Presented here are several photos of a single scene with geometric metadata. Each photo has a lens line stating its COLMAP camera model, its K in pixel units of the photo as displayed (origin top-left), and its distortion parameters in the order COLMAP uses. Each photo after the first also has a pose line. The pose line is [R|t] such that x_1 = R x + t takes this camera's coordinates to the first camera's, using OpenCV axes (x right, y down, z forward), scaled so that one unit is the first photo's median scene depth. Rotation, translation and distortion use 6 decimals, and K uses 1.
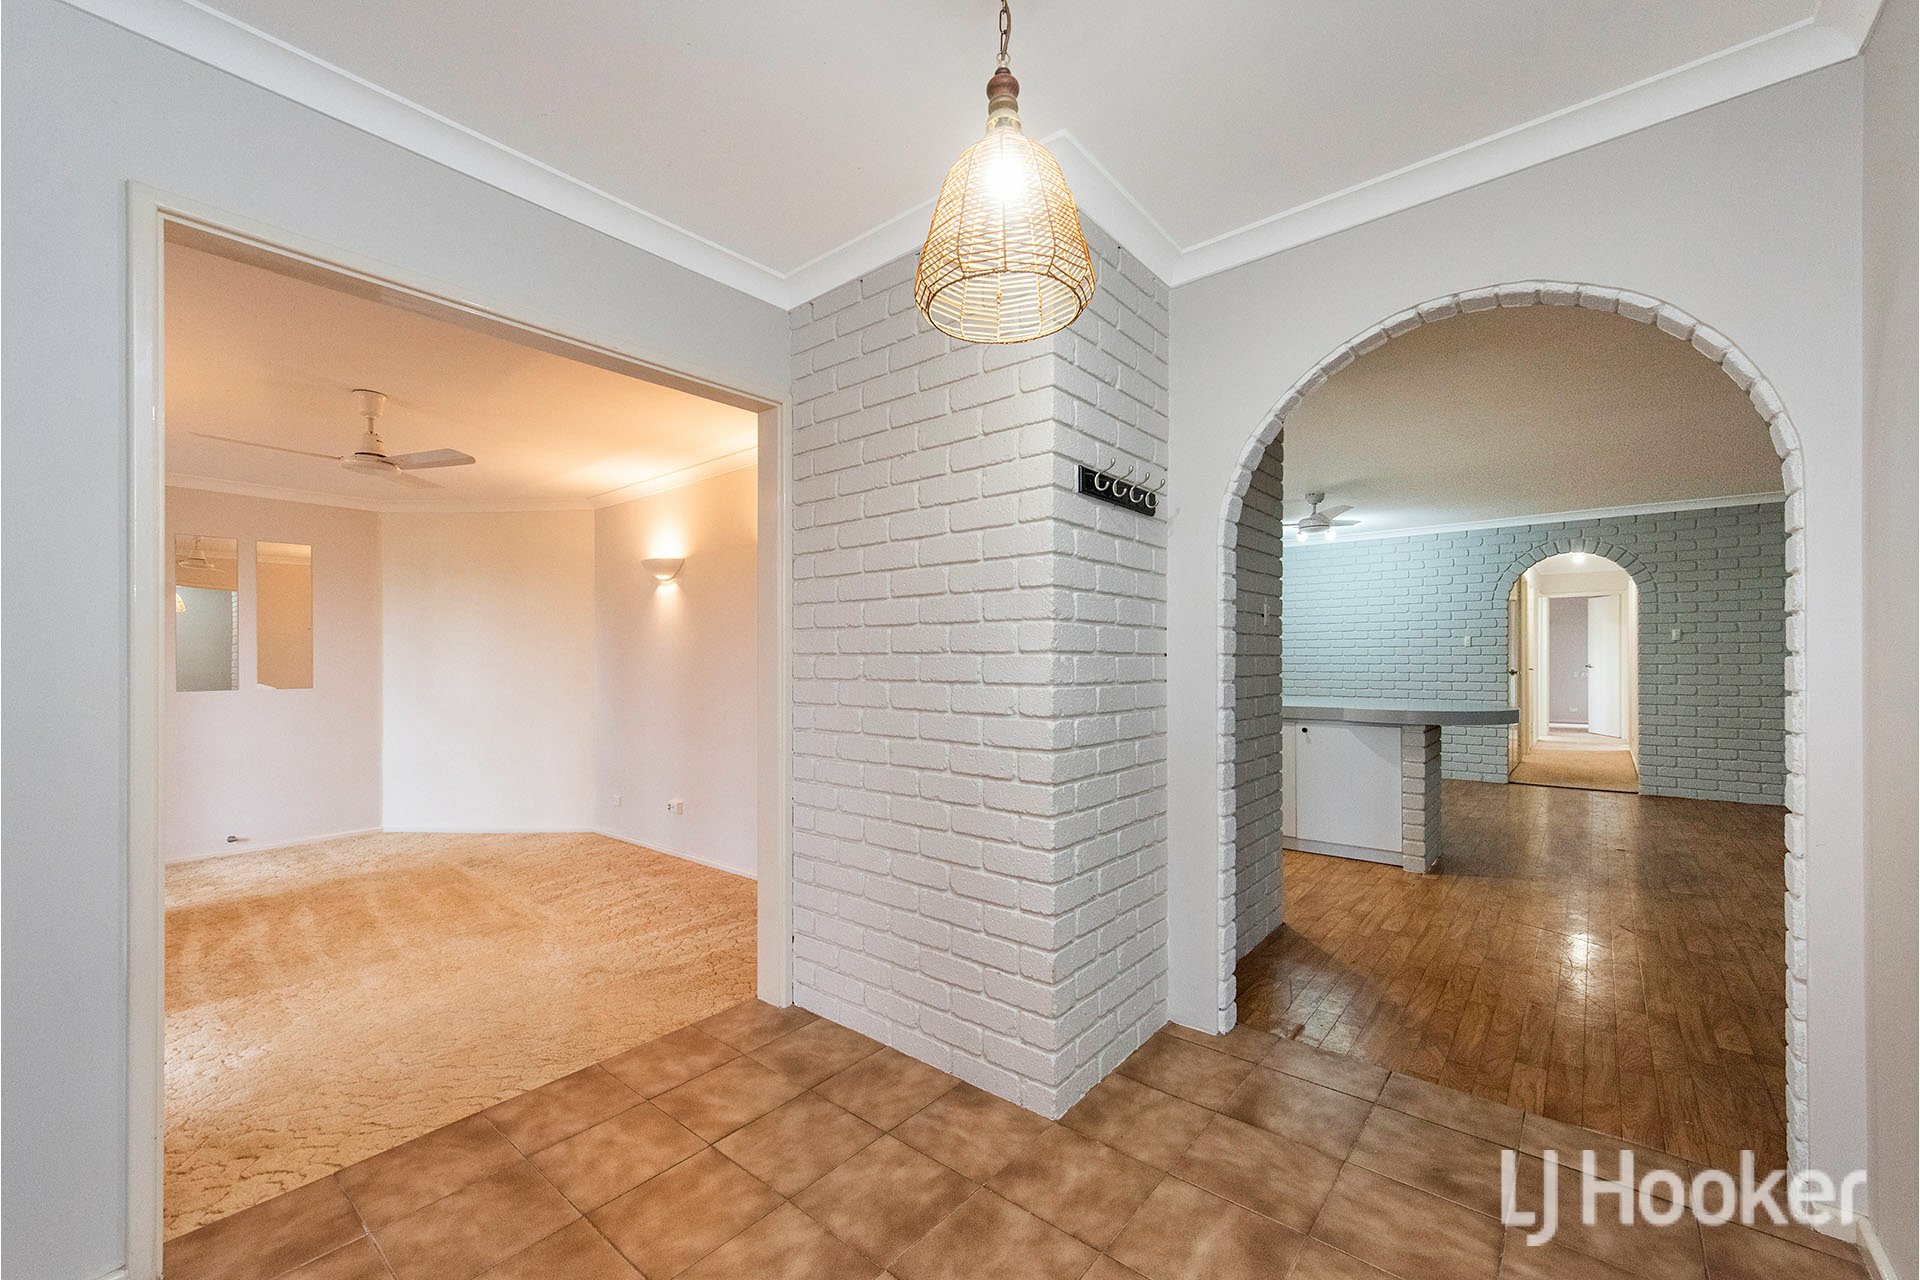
lens RADIAL K [[747.0, 0, 964.8], [0, 747.0, 655.2], [0, 0, 1]] dist [0.000483, -0.000099]
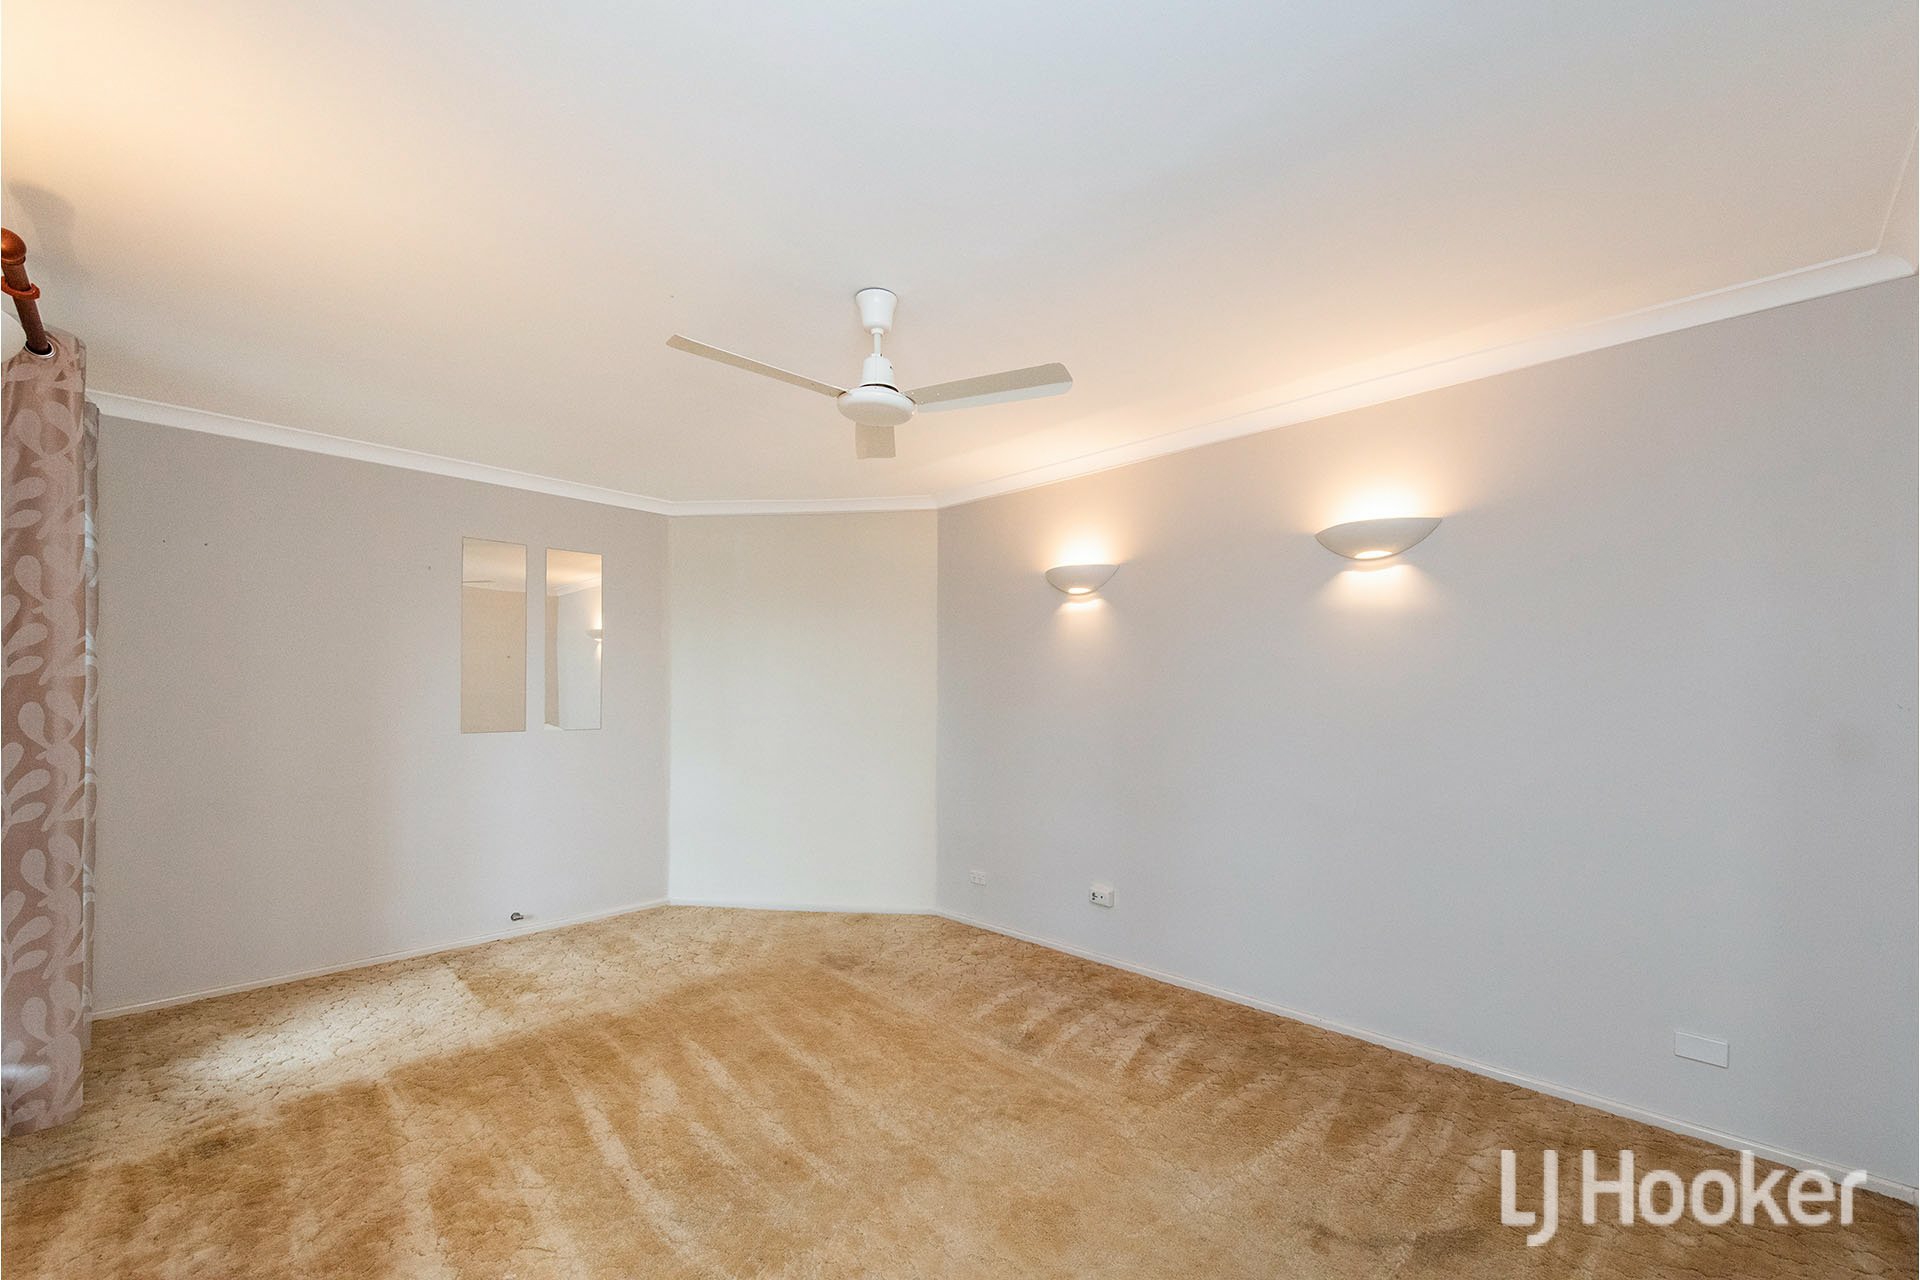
lens RADIAL K [[743.1, 0, 988.1], [0, 743.1, 683.1], [0, 0, 1]] dist [0.001840, 0.000112]
pose [[0.997903, 0.009204, -0.064064, -0.504472], [-0.009896, 0.999896, -0.010489, -0.002035], [0.063961, 0.011101, 0.997891, 0.274297]]
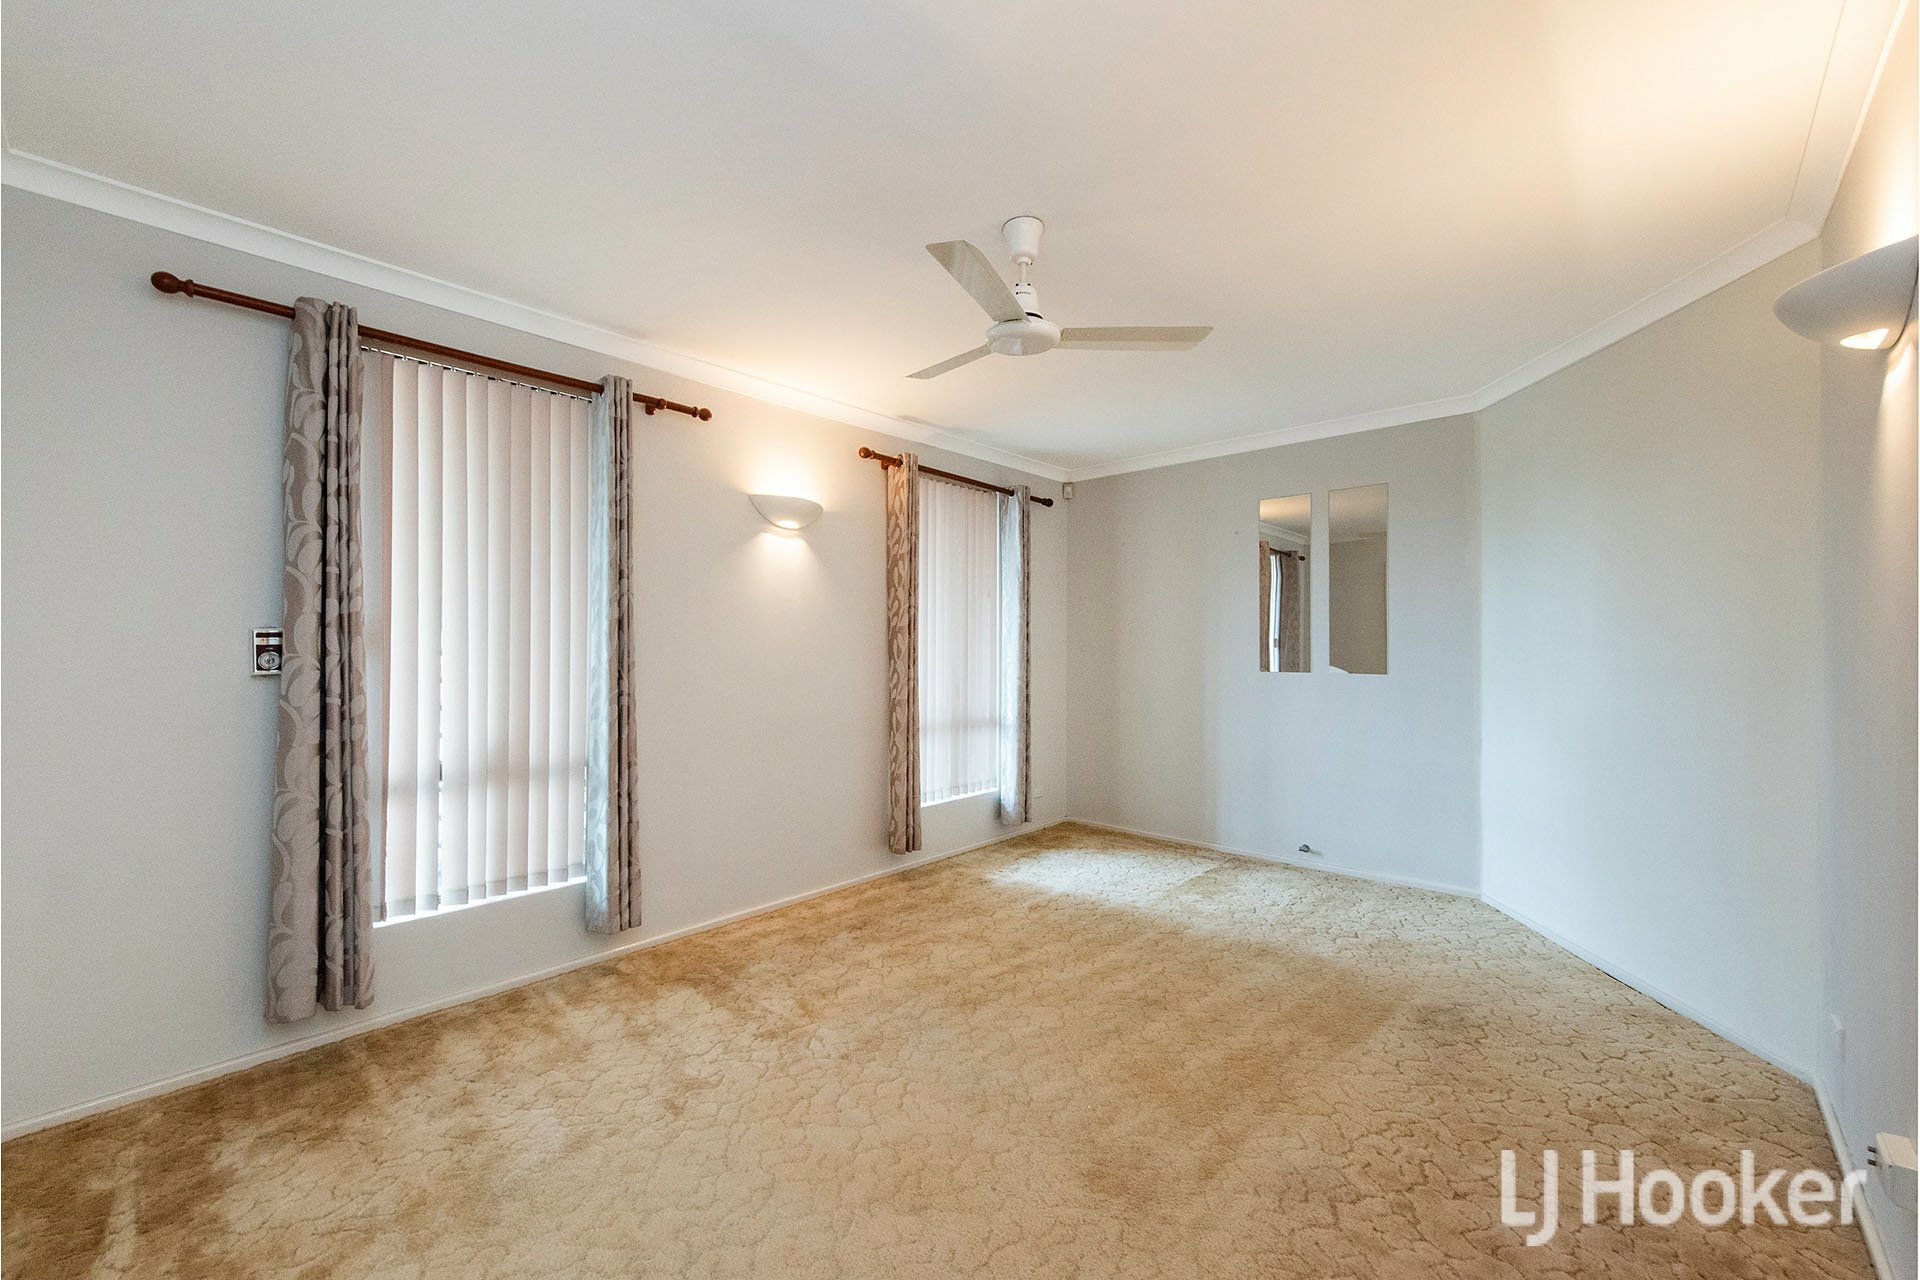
lens RADIAL K [[770.6, 0, 918.0], [0, 770.6, 640.2], [0, 0, 1]] dist [0.006949, -0.000100]
pose [[-0.071824, -0.000193, -0.997417, -0.089584], [0.003196, 0.999995, -0.000423, 0.010108], [0.997412, -0.003218, -0.071823, 0.740265]]
